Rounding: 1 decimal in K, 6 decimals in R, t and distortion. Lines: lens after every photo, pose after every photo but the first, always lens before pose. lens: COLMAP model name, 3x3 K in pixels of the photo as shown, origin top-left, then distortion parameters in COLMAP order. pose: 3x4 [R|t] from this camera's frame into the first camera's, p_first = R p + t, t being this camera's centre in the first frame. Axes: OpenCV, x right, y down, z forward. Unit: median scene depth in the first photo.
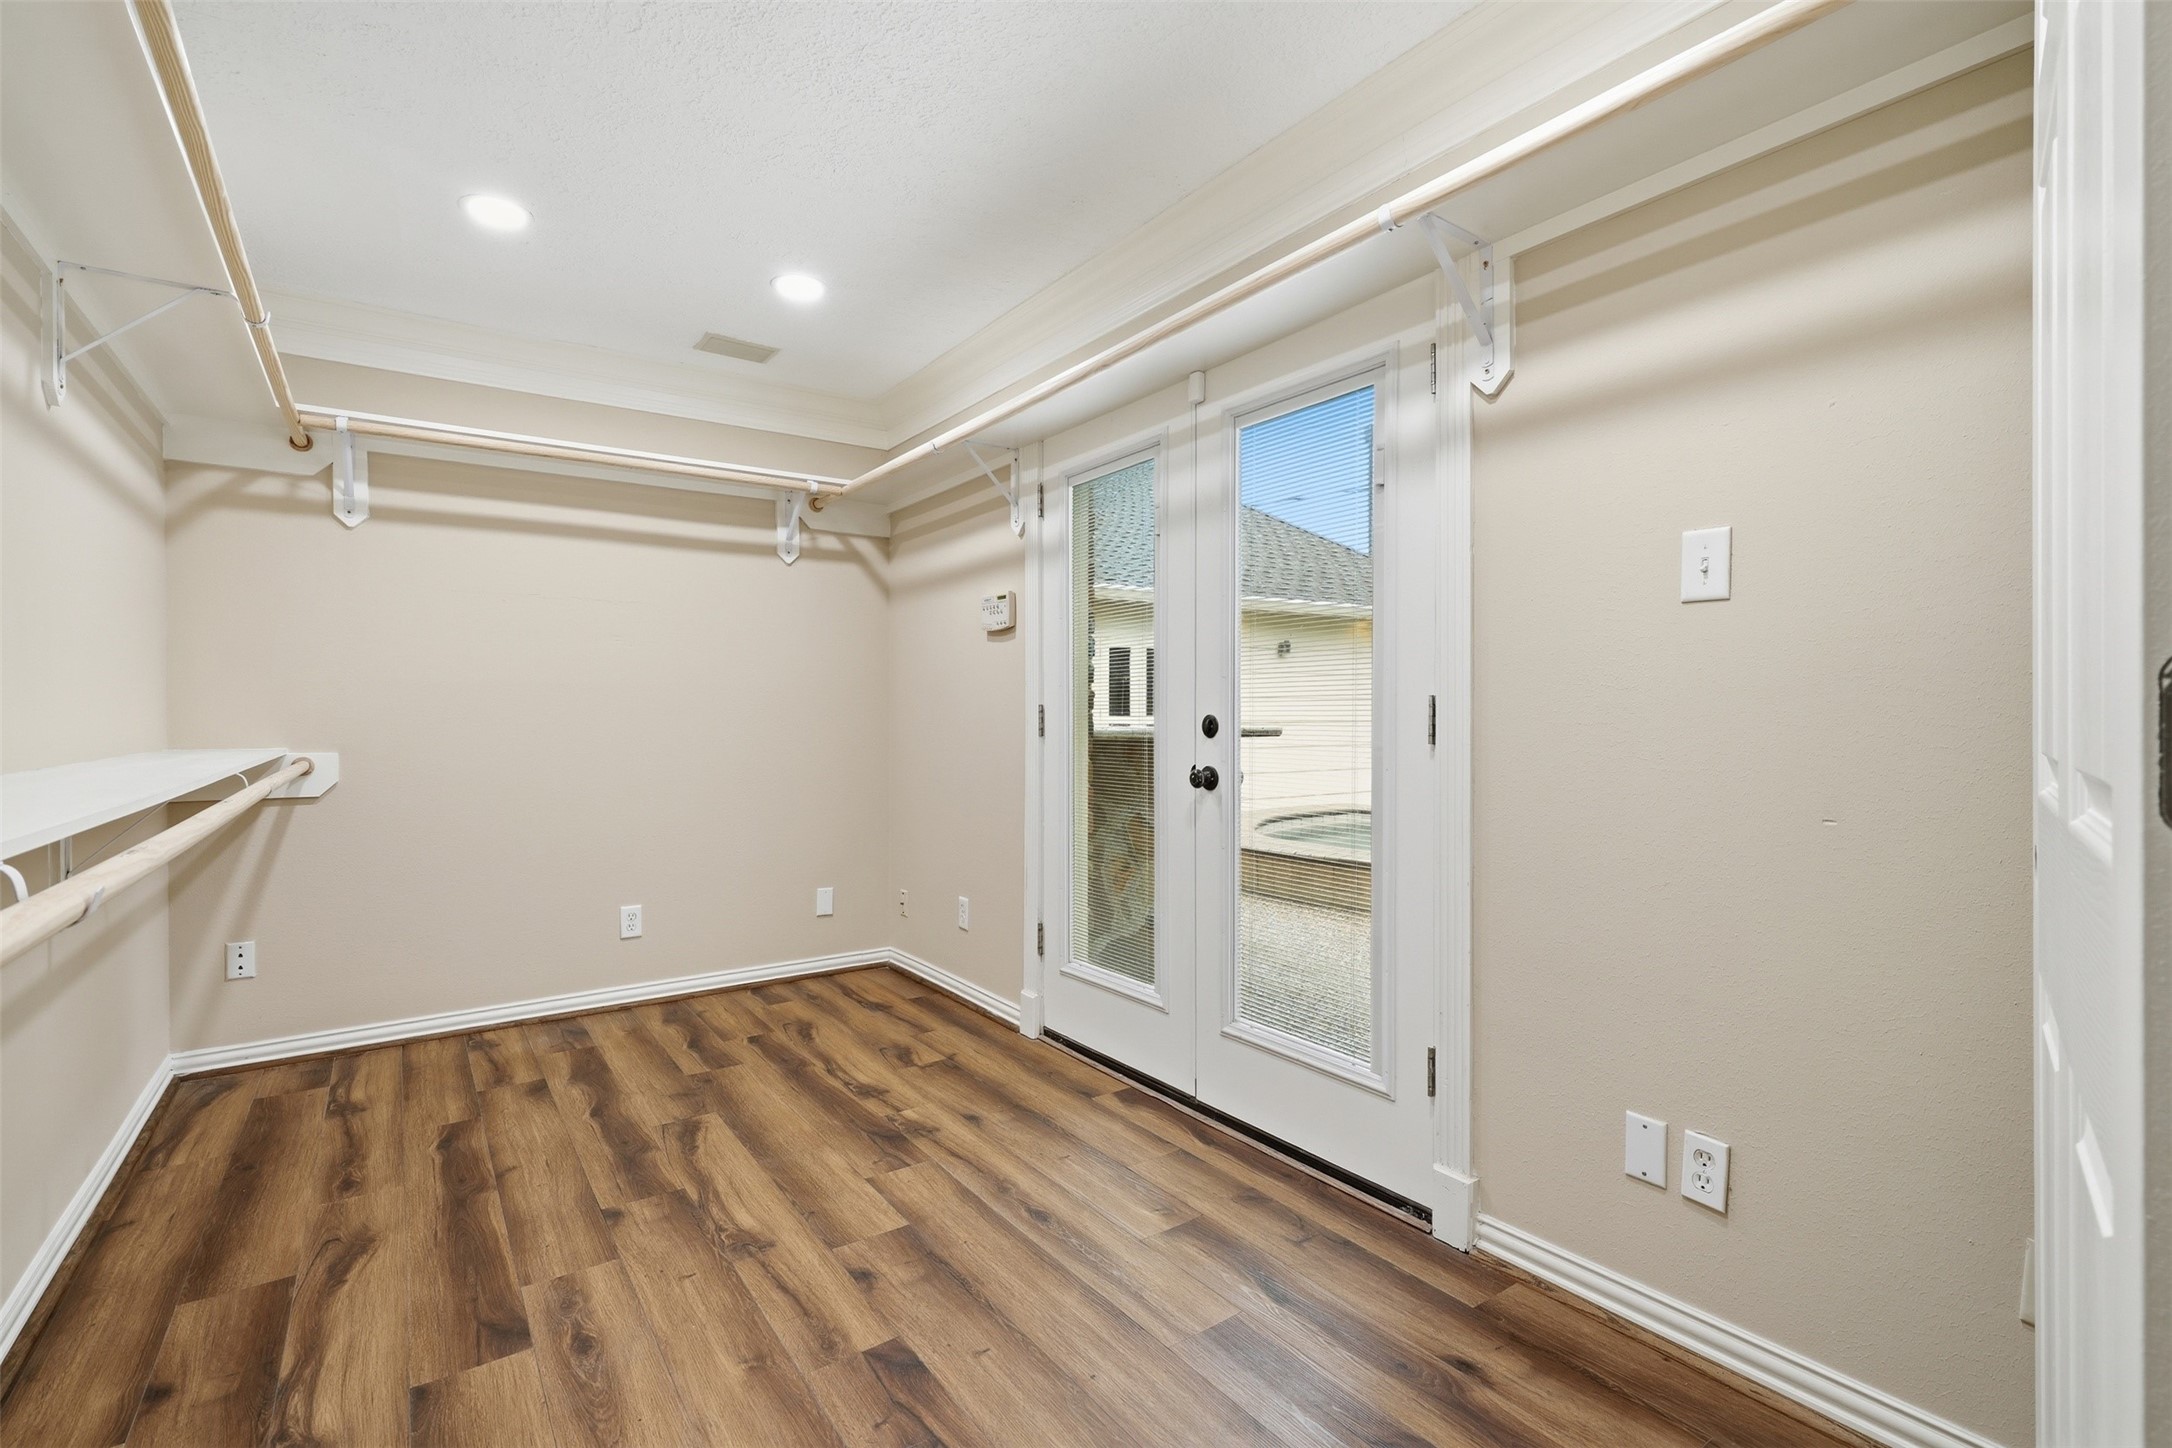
lens RADIAL K [[982.3, 0, 1086.2], [0, 982.3, 719.0], [0, 0, 1]] dist [0.002925, -0.002276]
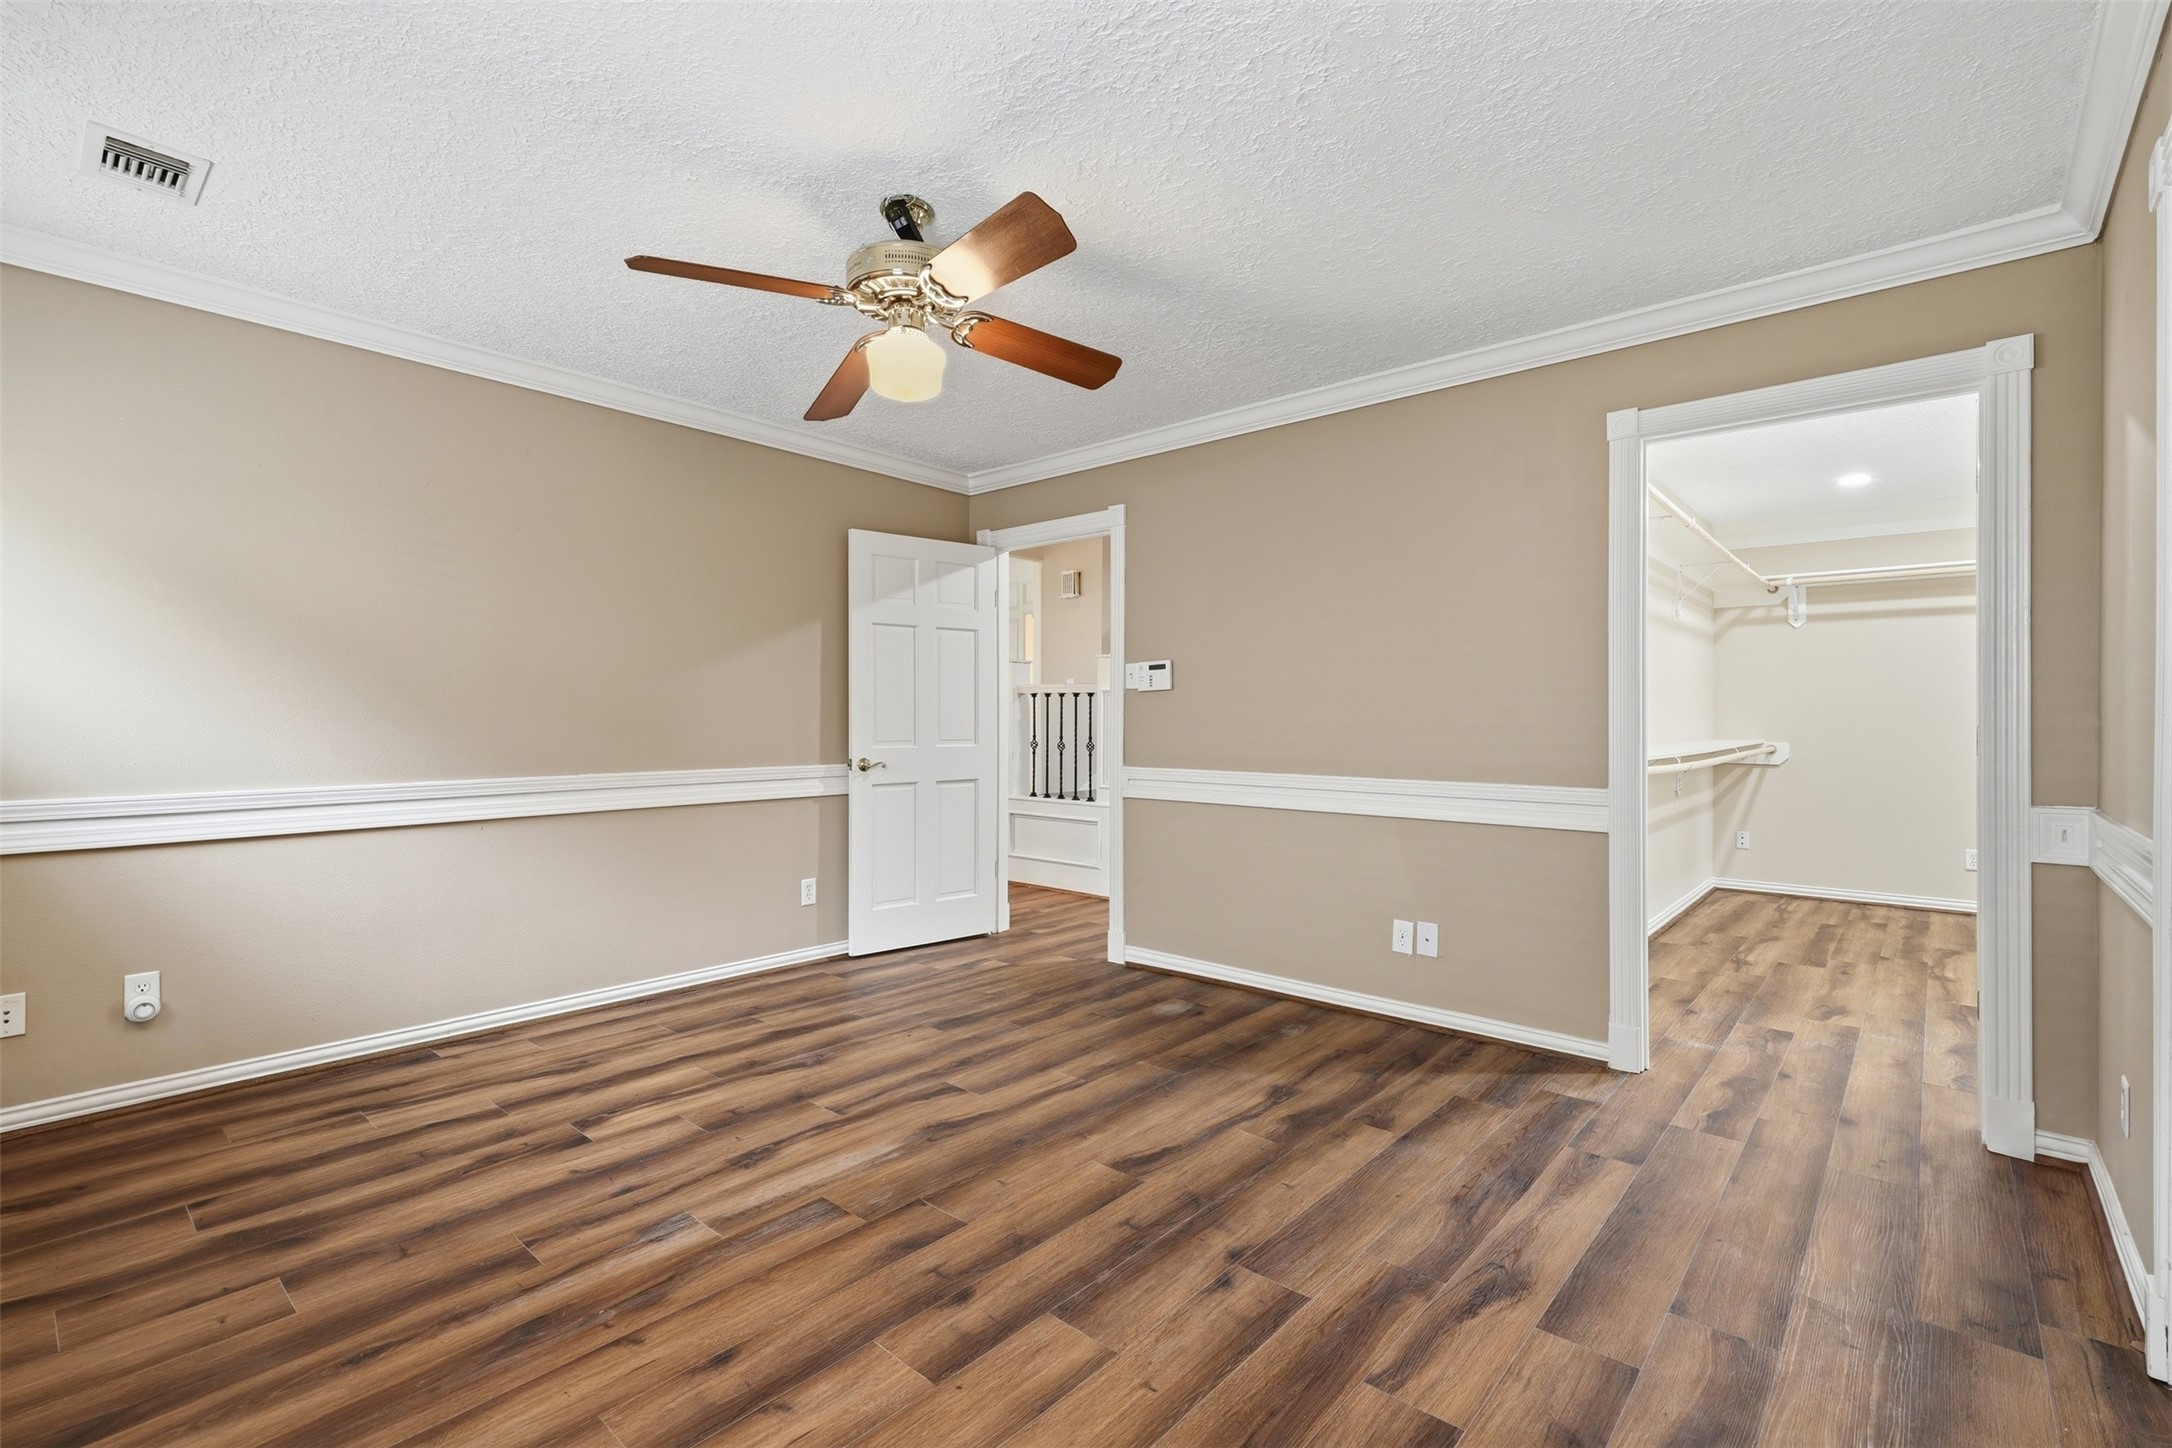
lens RADIAL K [[982.3, 0, 1085.6], [0, 982.3, 718.6], [0, 0, 1]] dist [0.002925, -0.002276]
pose [[0.239332, 0.006902, -0.970913, 0.823342], [-0.013683, 0.999899, 0.003735, -0.002494], [0.970841, 0.012391, 0.239402, -0.848903]]
